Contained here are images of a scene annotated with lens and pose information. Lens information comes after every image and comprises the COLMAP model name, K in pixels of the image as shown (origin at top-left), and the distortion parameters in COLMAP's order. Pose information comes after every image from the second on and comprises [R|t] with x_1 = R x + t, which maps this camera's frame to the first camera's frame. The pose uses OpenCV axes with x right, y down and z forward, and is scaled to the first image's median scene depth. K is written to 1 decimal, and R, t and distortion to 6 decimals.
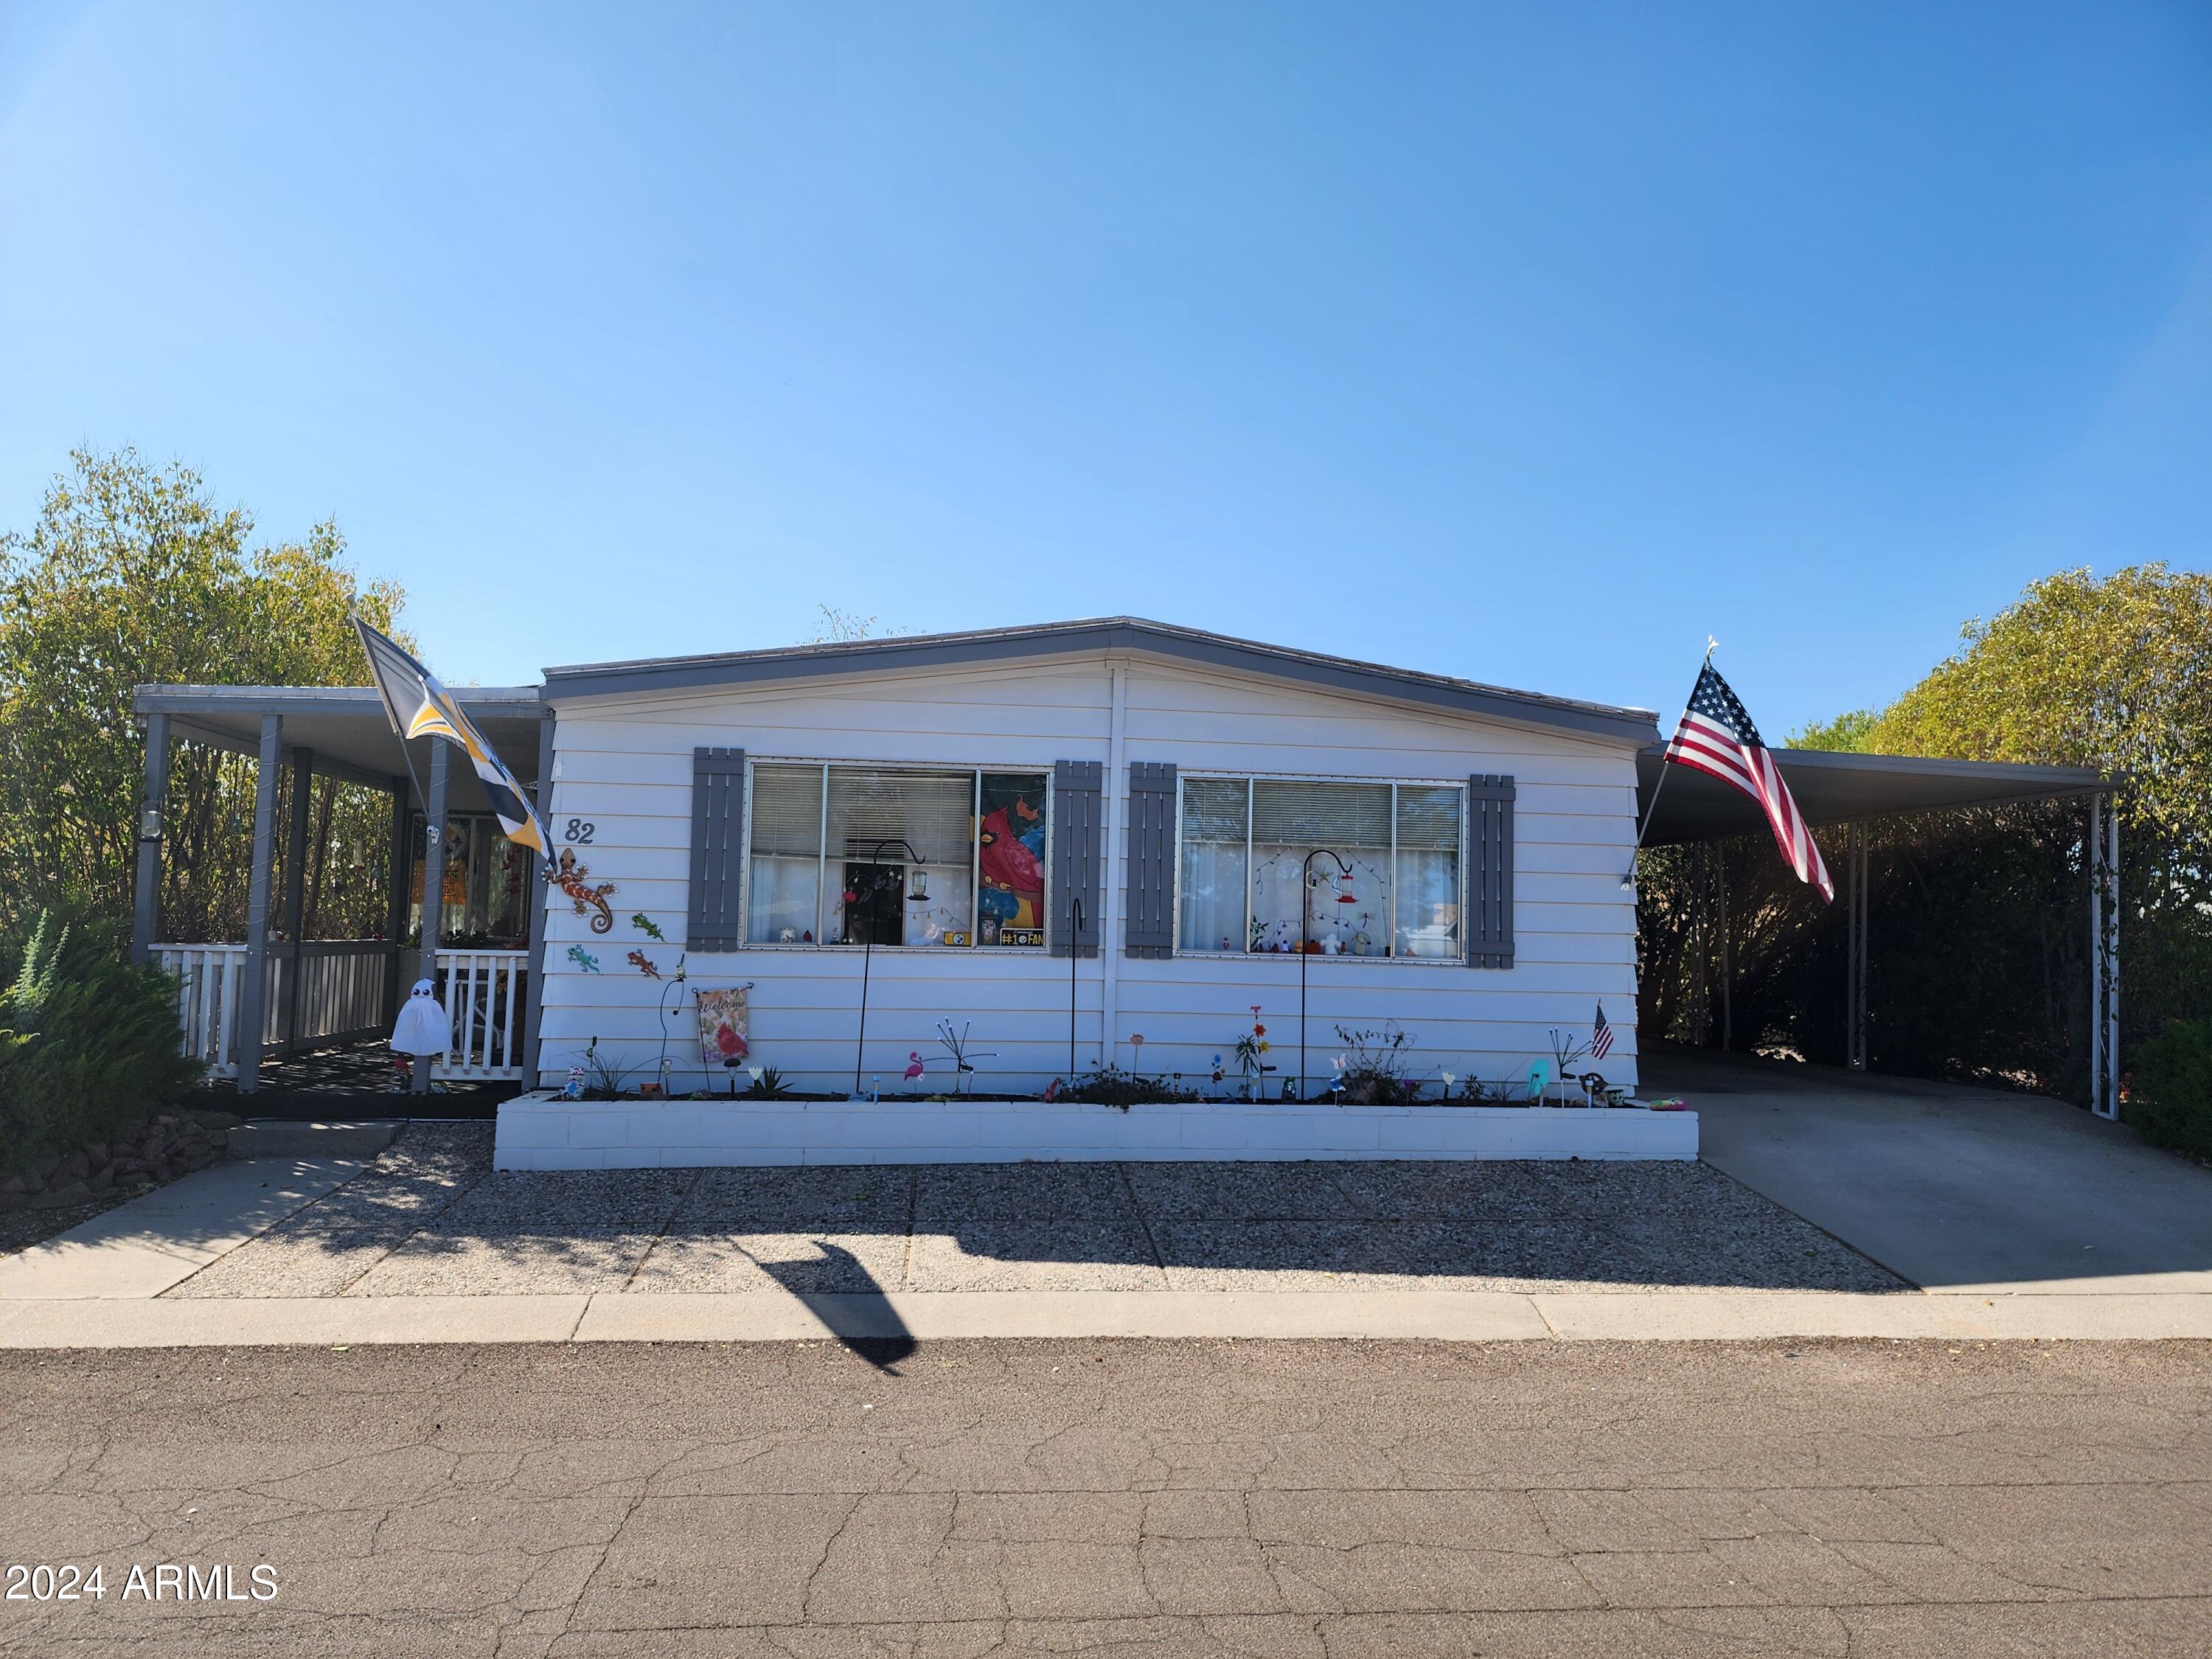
lens RADIAL K [[1482.3, 0, 1172.8], [0, 1482.3, 868.4], [0, 0, 1]] dist [0.117922, -0.185700]
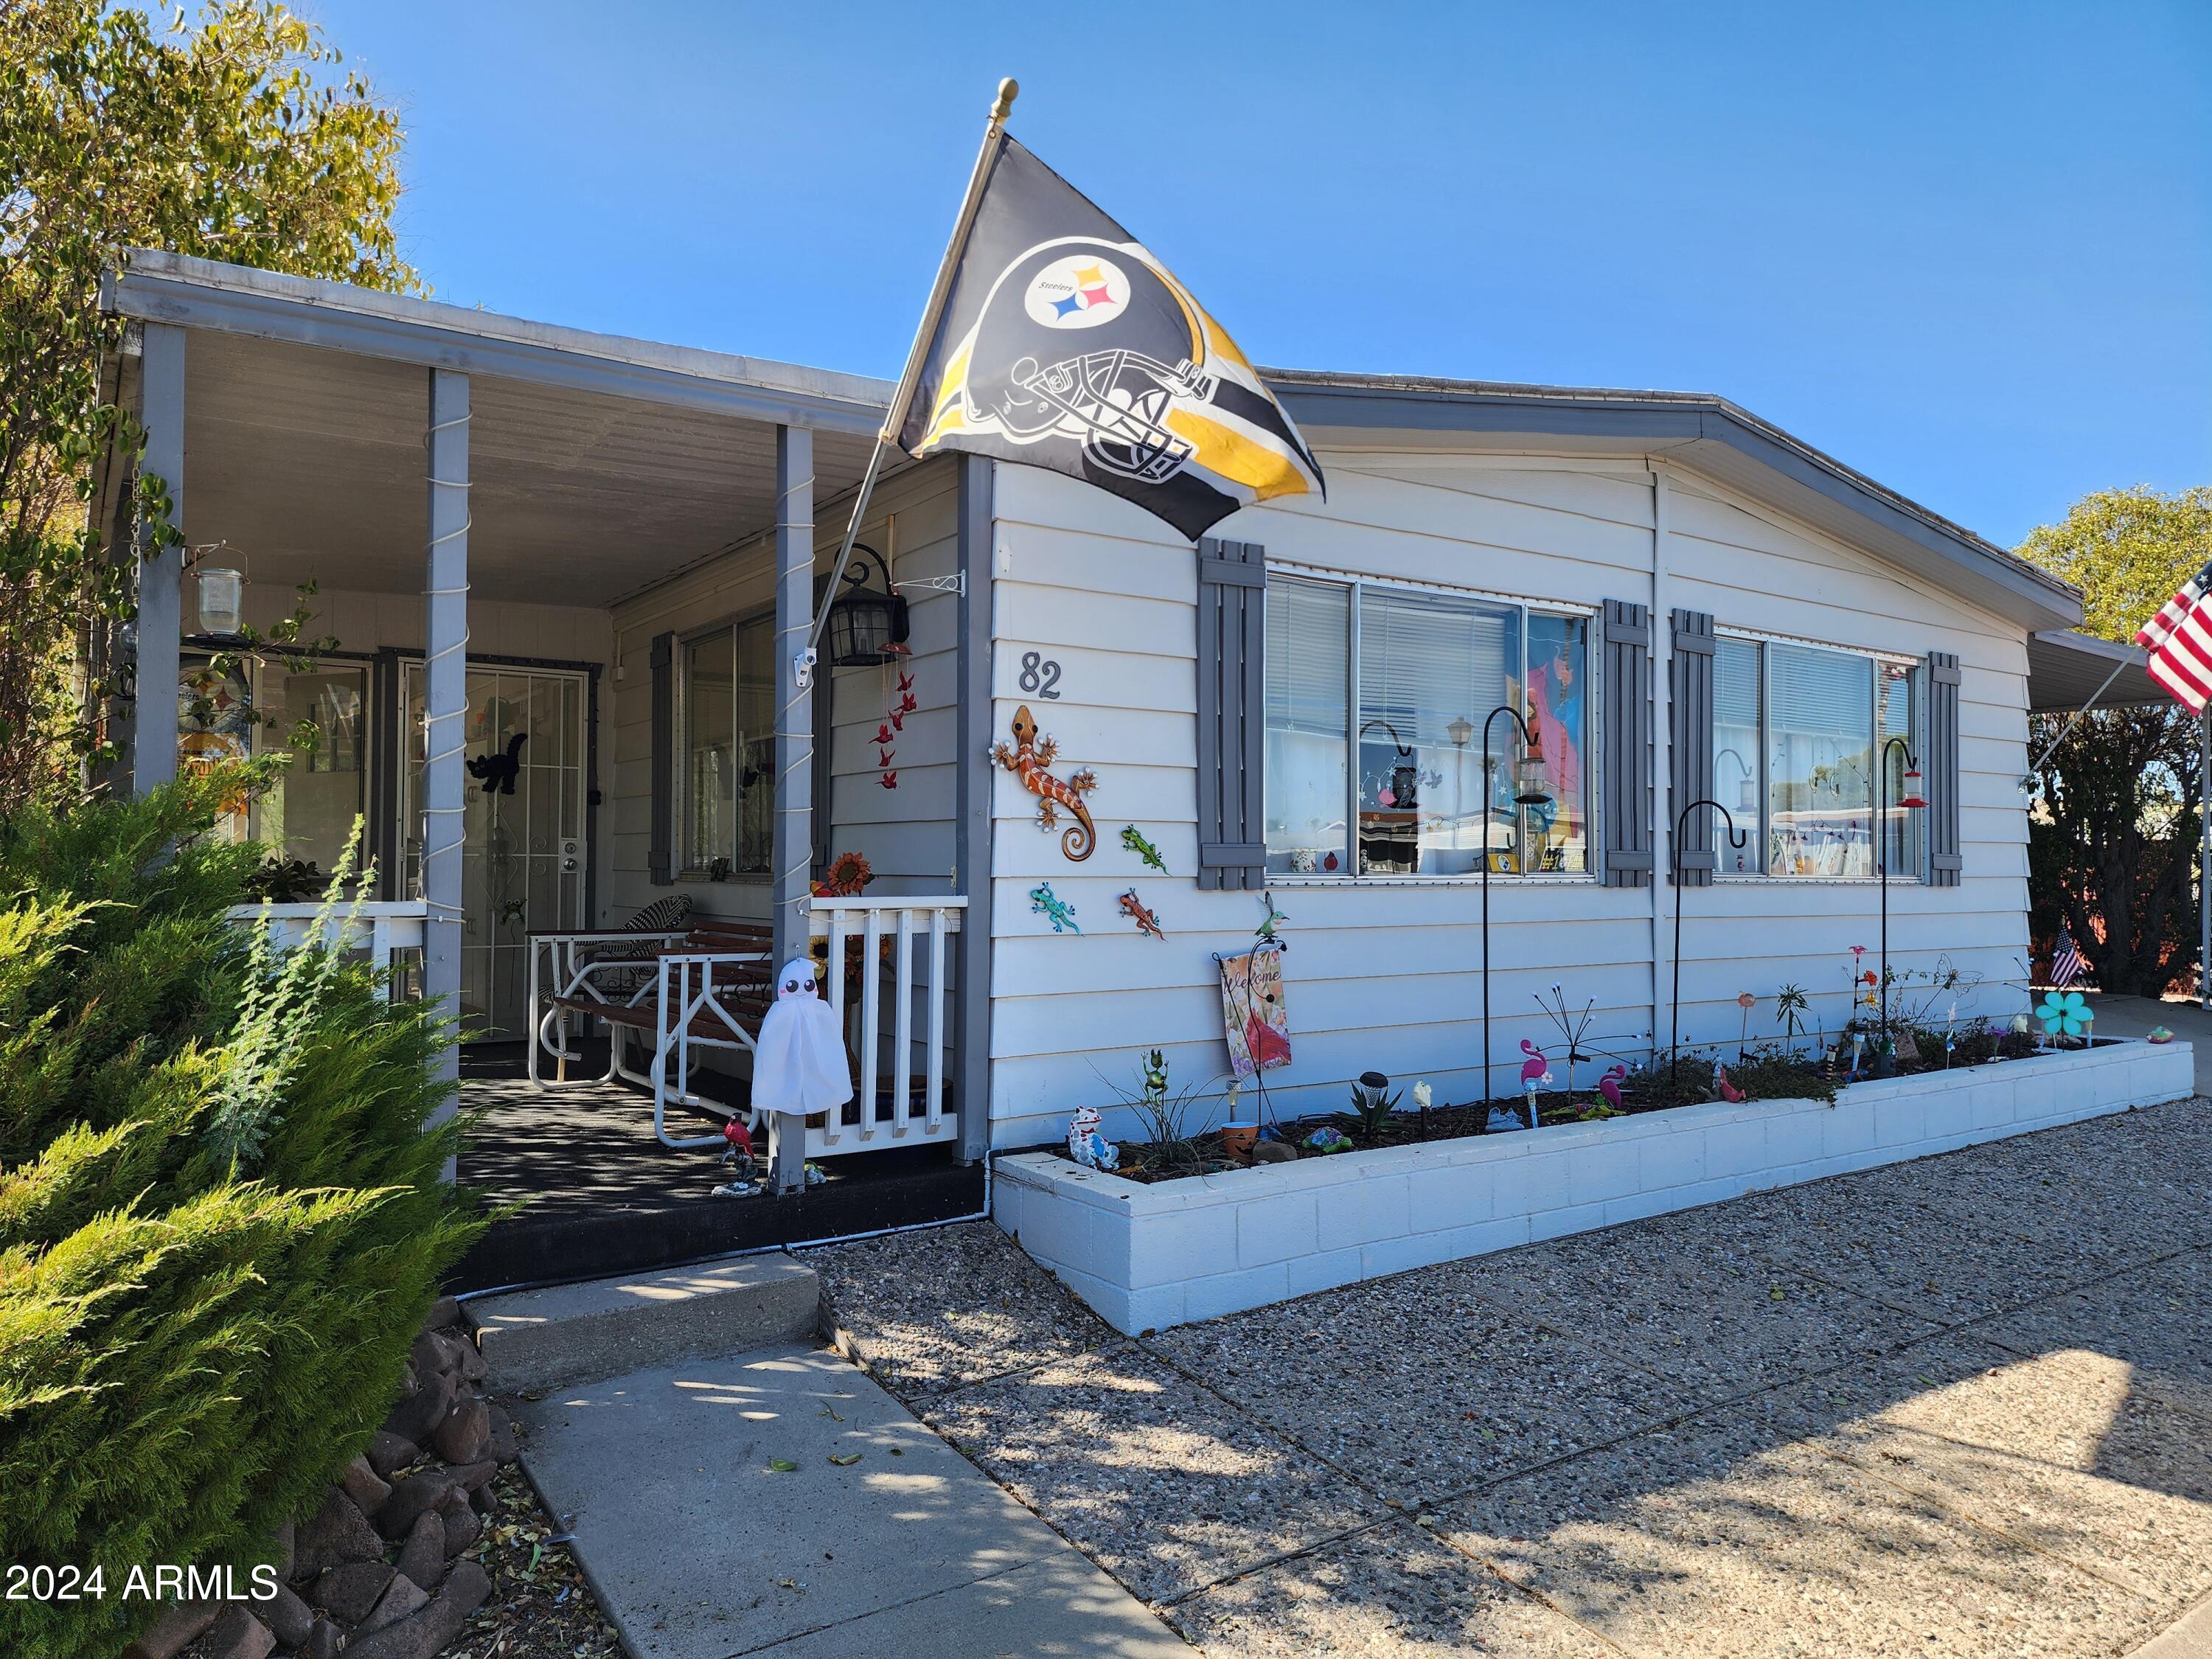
lens RADIAL K [[1472.4, 0, 1138.7], [0, 1472.4, 844.5], [0, 0, 1]] dist [0.065356, -0.063665]
pose [[0.883115, -0.011028, 0.469028, -0.614132], [-0.009170, 0.999127, 0.040760, 0.014534], [-0.469068, -0.040297, 0.882242, 0.509657]]
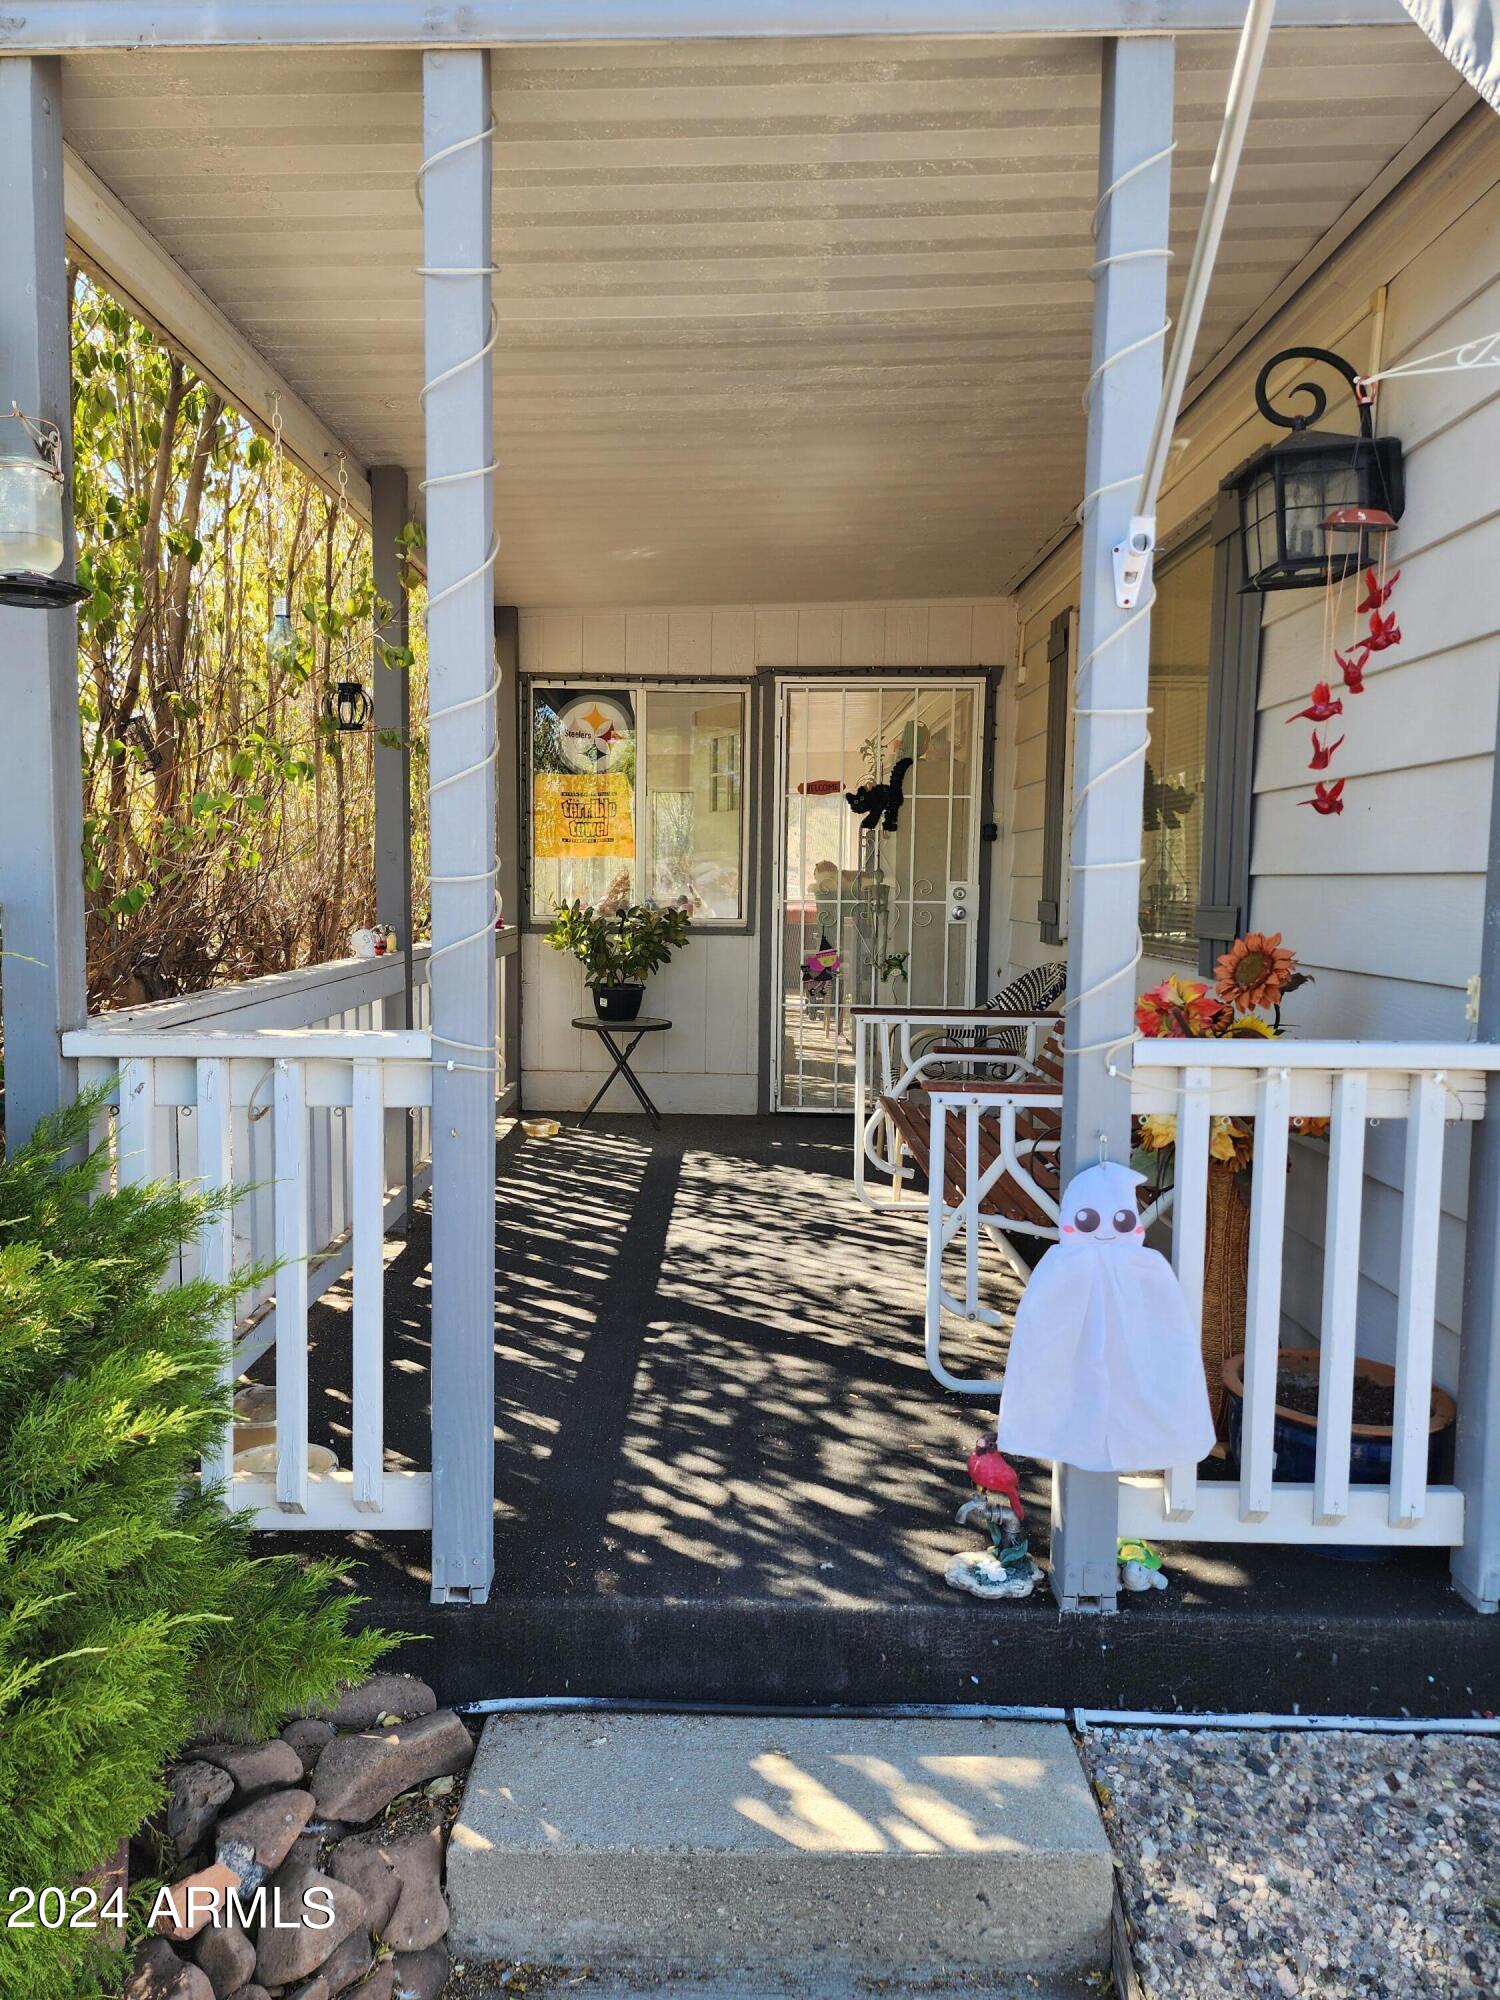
lens RADIAL K [[1342.4, 0, 716.1], [0, 1342.4, 983.7], [0, 0, 1]] dist [0.076152, -0.057979]
pose [[0.987778, -0.000284, -0.155865, -0.515361], [0.019930, 0.992020, 0.124498, 0.014366], [0.154586, -0.126083, 0.979901, 0.761448]]
